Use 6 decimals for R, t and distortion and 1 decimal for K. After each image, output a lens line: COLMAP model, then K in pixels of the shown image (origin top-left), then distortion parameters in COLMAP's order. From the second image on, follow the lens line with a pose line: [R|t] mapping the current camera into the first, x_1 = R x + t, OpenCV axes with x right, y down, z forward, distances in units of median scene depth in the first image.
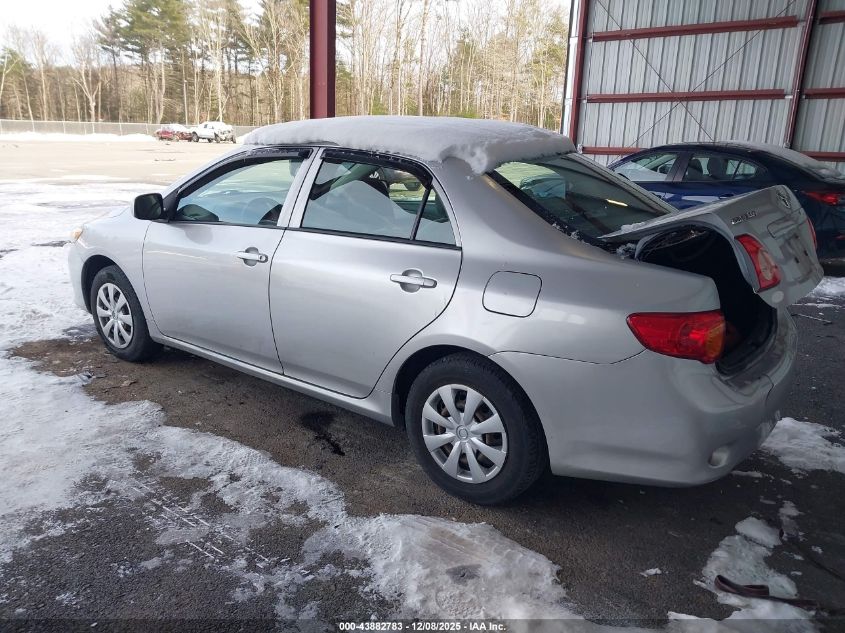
lens RADIAL K [[669.5, 0, 425.8], [0, 669.5, 316.8], [0, 0, 1]] dist [0.018158, -0.013256]
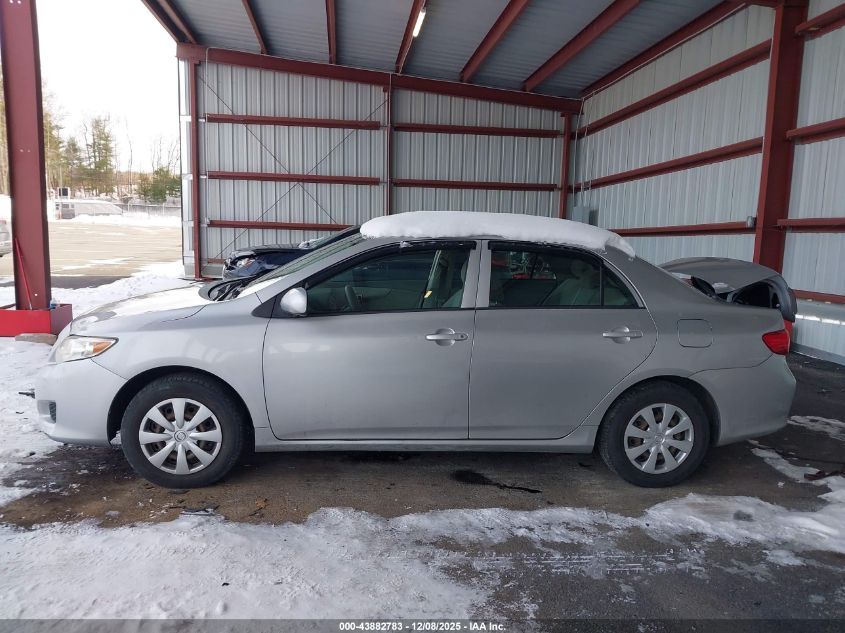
lens RADIAL K [[669.5, 0, 425.8], [0, 669.5, 316.8], [0, 0, 1]] dist [0.018158, -0.013256]
pose [[0.723299, -0.095557, 0.683891, -1.090950], [0.160794, 0.986462, -0.032225, -0.098627], [-0.671553, 0.133274, 0.728872, 0.230208]]
